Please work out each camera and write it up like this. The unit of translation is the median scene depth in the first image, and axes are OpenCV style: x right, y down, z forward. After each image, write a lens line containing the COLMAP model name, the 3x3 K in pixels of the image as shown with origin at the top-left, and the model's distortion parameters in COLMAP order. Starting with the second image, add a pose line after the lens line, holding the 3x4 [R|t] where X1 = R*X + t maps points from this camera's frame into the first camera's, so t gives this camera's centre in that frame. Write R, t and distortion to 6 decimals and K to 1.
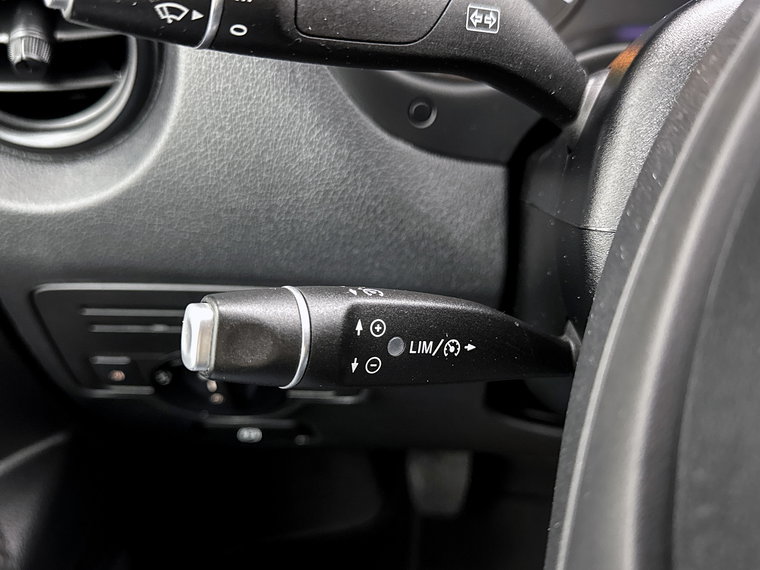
lens RADIAL K [[736.5, 0, 380.0], [0, 736.5, 285.0], [0, 0, 1]] dist [0.312414, -0.920316]
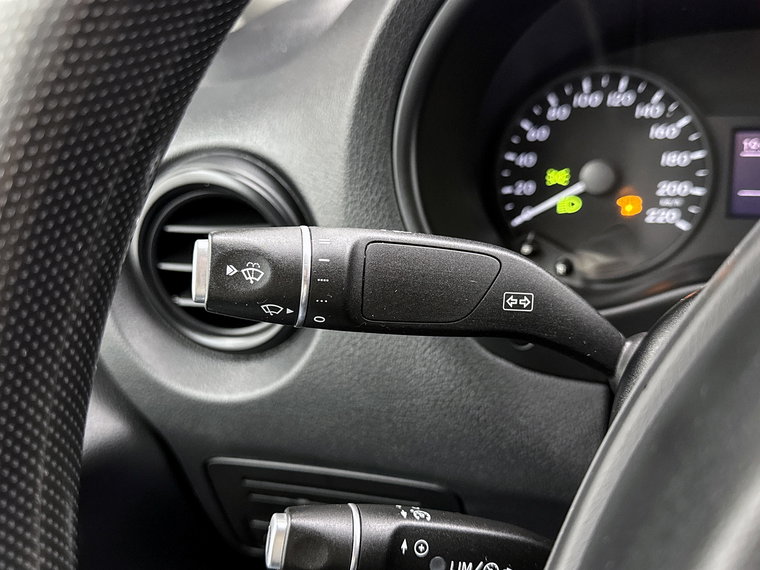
lens RADIAL K [[719.8, 0, 380.0], [0, 719.8, 285.0], [0, 0, 1]] dist [0.082852, -0.341353]
pose [[0.964875, 0.023251, -0.261679, 0.200056], [-0.077771, 0.976709, -0.199980, -0.102728], [0.250934, 0.213306, 0.944210, -0.186211]]
